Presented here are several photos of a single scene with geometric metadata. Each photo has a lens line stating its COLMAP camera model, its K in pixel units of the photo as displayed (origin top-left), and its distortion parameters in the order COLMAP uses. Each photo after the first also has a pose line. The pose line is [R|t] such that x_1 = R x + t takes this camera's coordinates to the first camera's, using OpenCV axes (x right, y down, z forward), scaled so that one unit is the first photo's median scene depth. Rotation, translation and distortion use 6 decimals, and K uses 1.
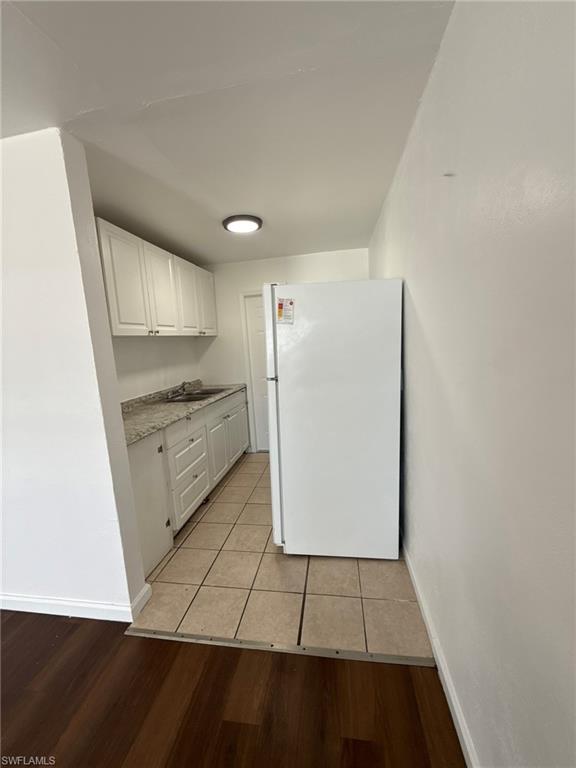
lens RADIAL K [[306.1, 0, 287.6], [0, 306.1, 384.8], [0, 0, 1]] dist [-0.000305, 0.000192]
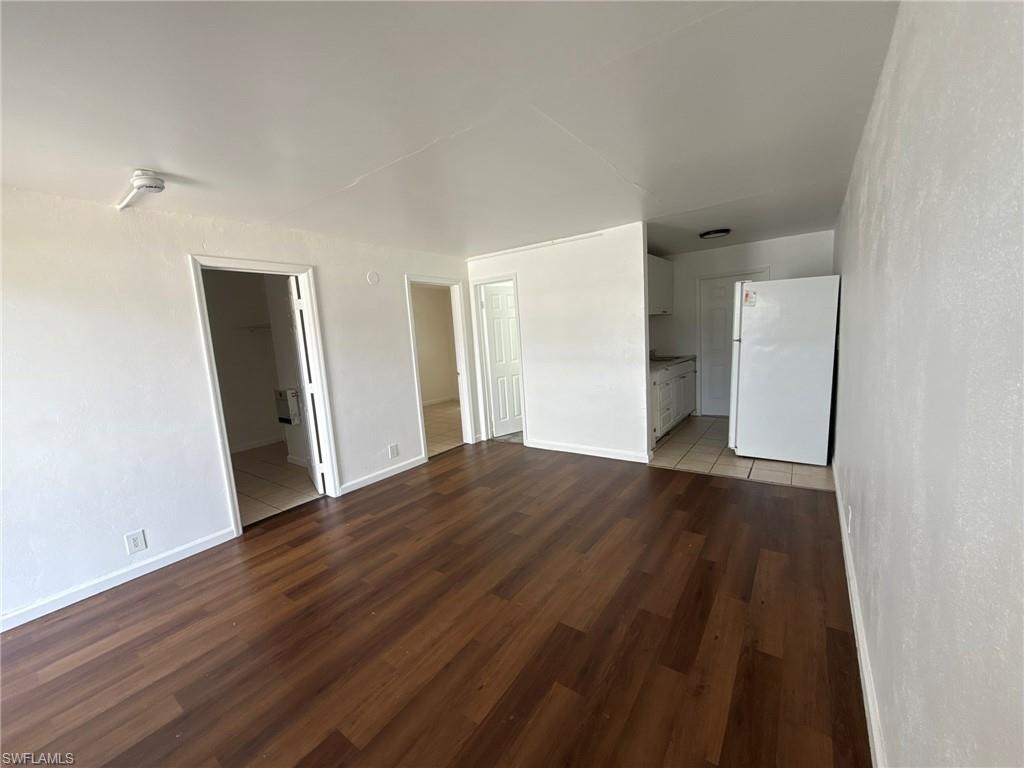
lens RADIAL K [[408.1, 0, 509.4], [0, 408.1, 381.8], [0, 0, 1]] dist [-0.000305, 0.000192]
pose [[0.892061, 0.065651, -0.447121, -0.139635], [-0.062014, 0.997815, 0.022784, 0.214482], [0.447640, 0.007403, 0.894183, -1.403432]]
